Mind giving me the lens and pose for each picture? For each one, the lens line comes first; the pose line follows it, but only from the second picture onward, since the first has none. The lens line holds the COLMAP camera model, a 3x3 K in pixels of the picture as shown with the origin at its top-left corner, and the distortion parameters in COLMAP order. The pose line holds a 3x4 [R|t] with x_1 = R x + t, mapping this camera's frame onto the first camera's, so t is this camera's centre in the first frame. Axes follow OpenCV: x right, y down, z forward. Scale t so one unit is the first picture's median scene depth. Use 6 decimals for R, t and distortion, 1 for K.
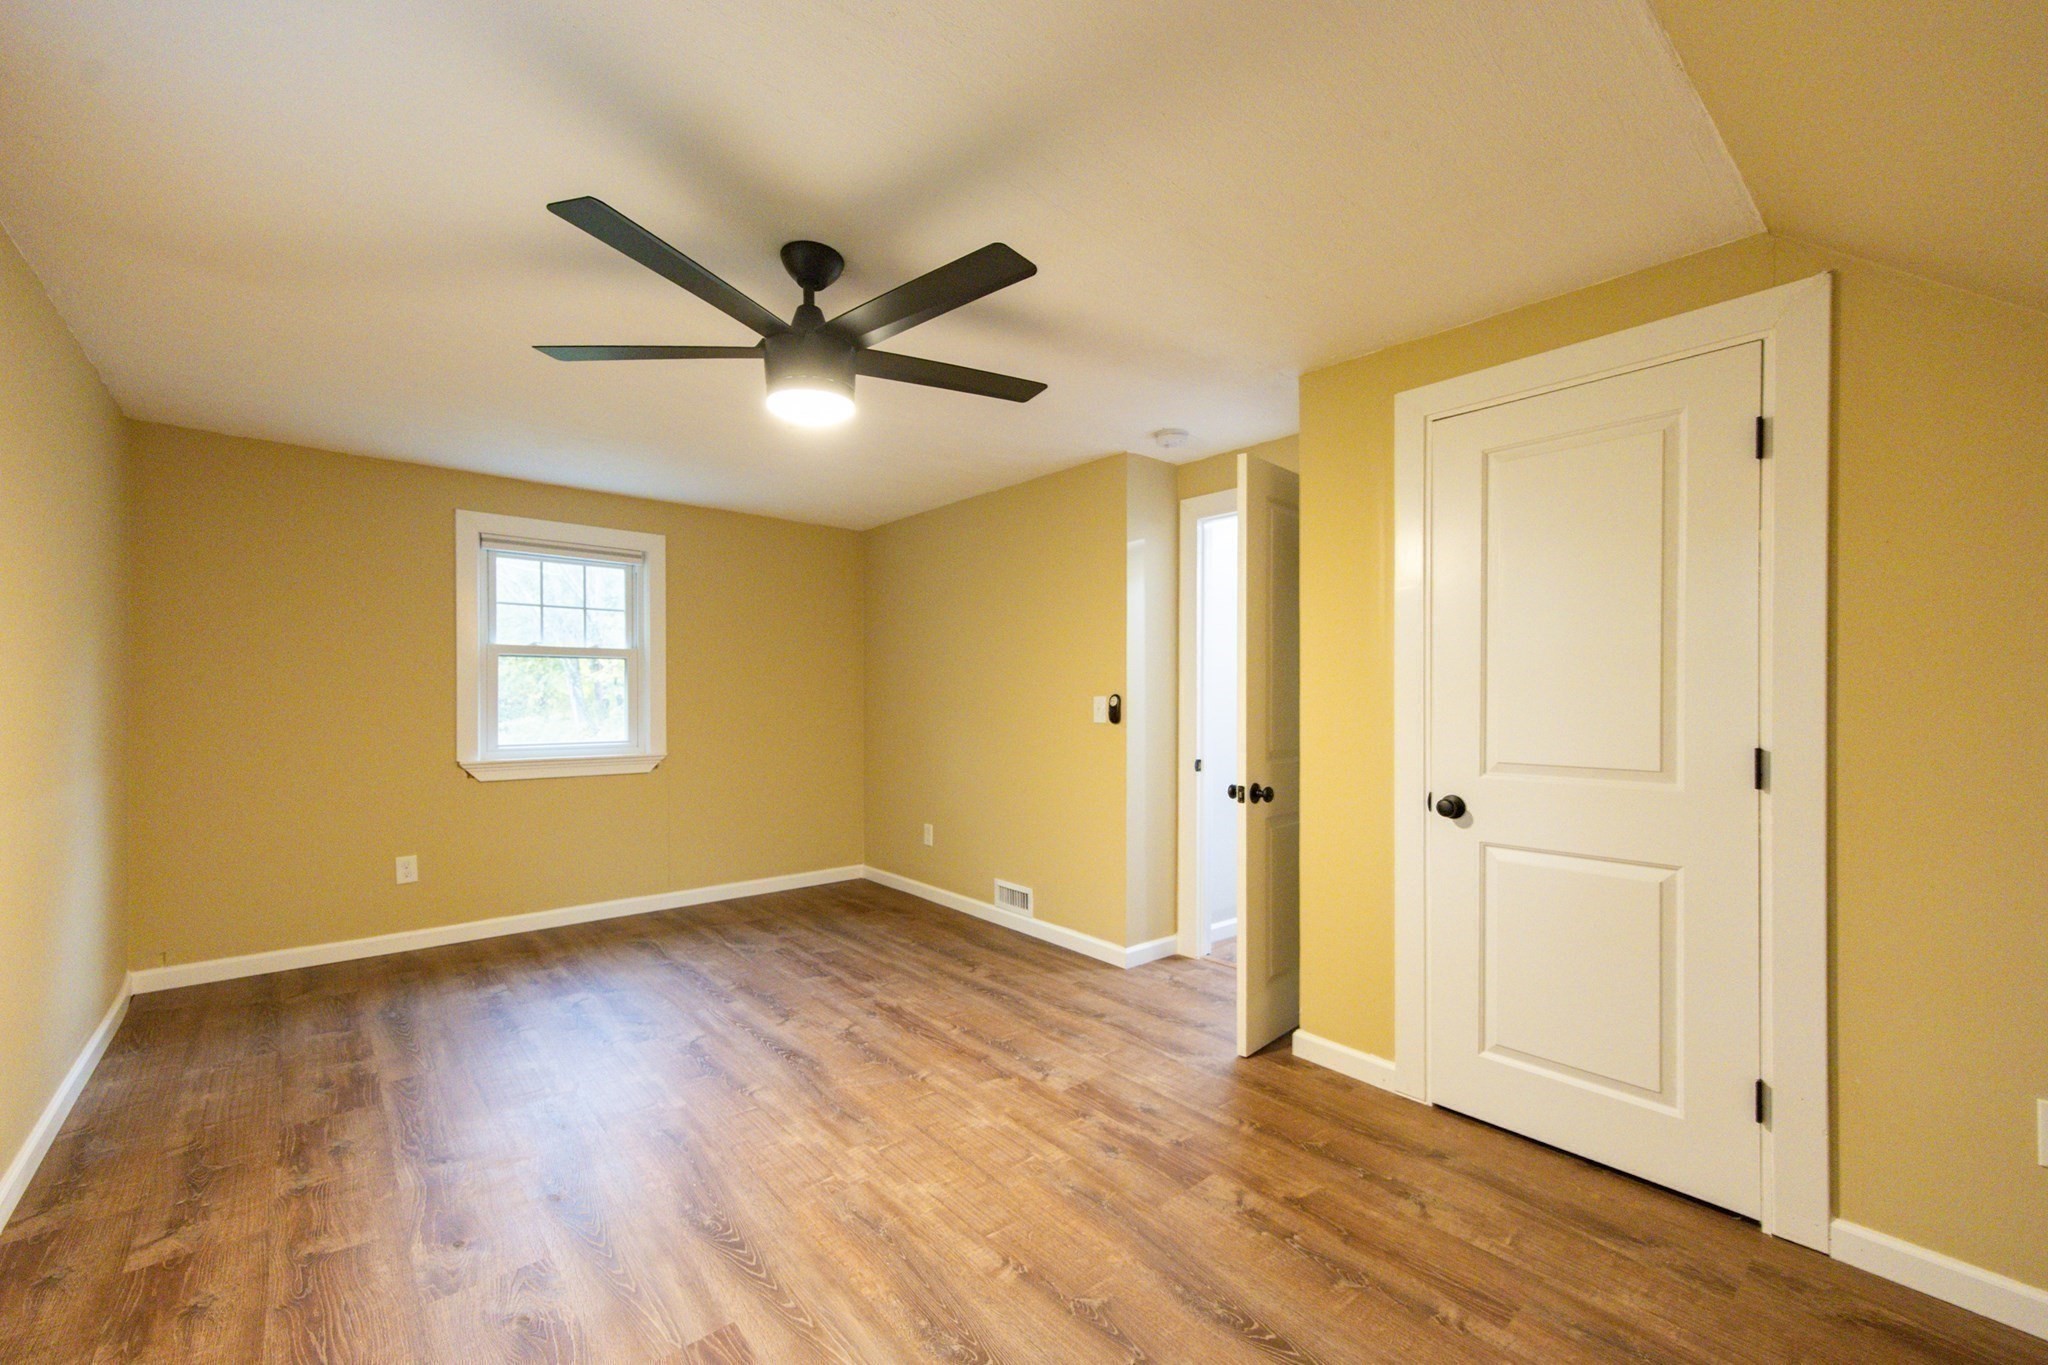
lens RADIAL K [[813.8, 0, 1017.6], [0, 813.8, 690.0], [0, 0, 1]] dist [0.009639, 0.000077]
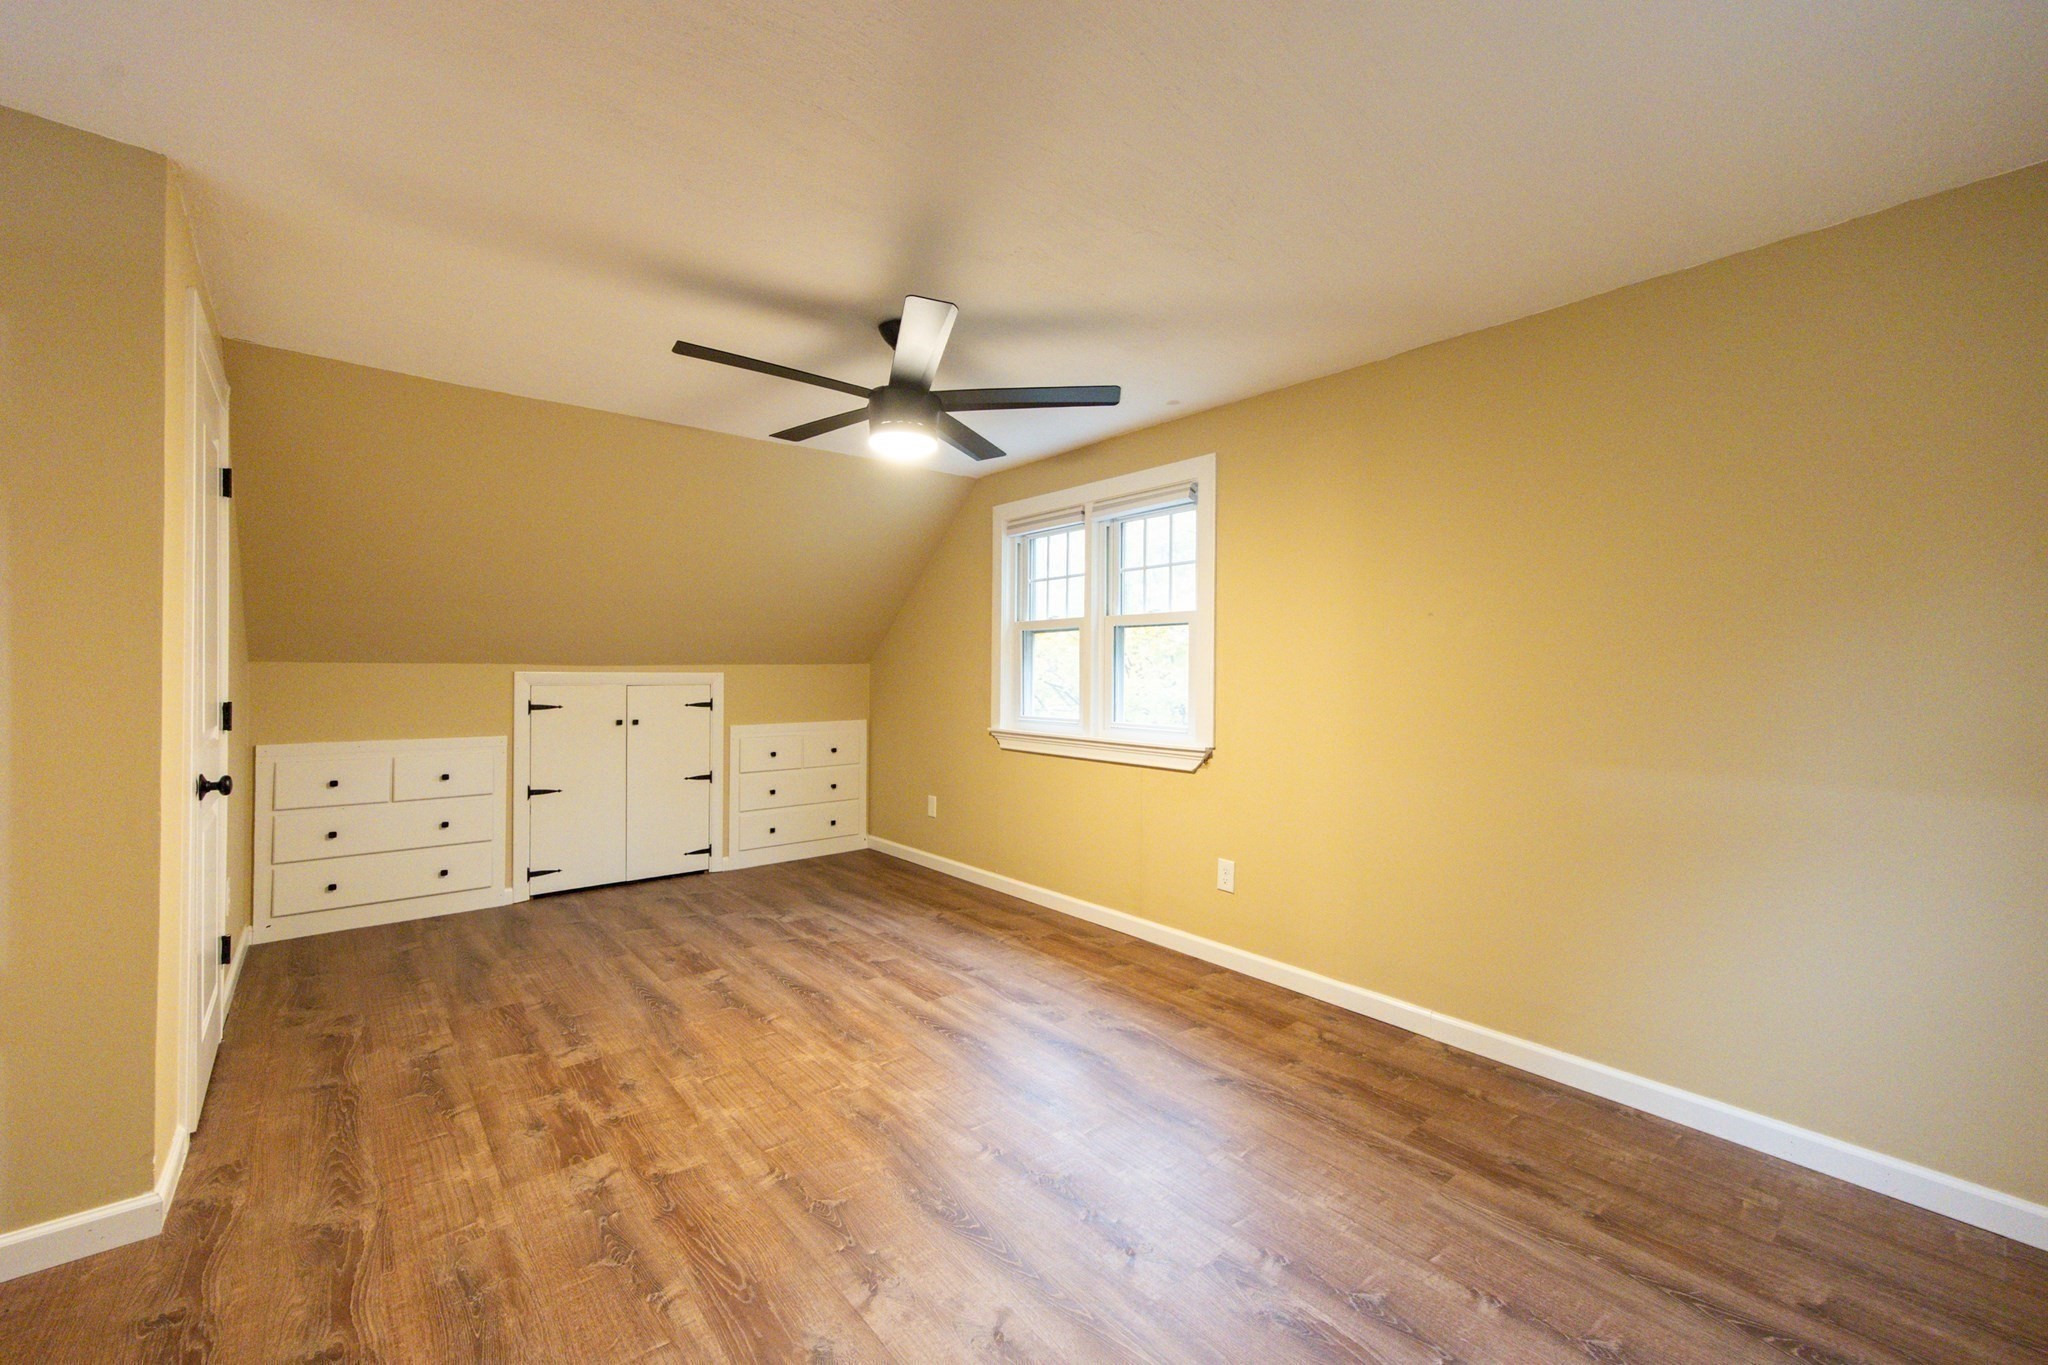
lens RADIAL K [[813.8, 0, 1017.6], [0, 813.8, 690.0], [0, 0, 1]] dist [0.009639, 0.000077]
pose [[-0.999818, -0.012002, 0.014824, -0.423763], [-0.011868, 0.999889, 0.009037, 0.021629], [-0.014931, 0.008859, -0.999849, 2.117417]]
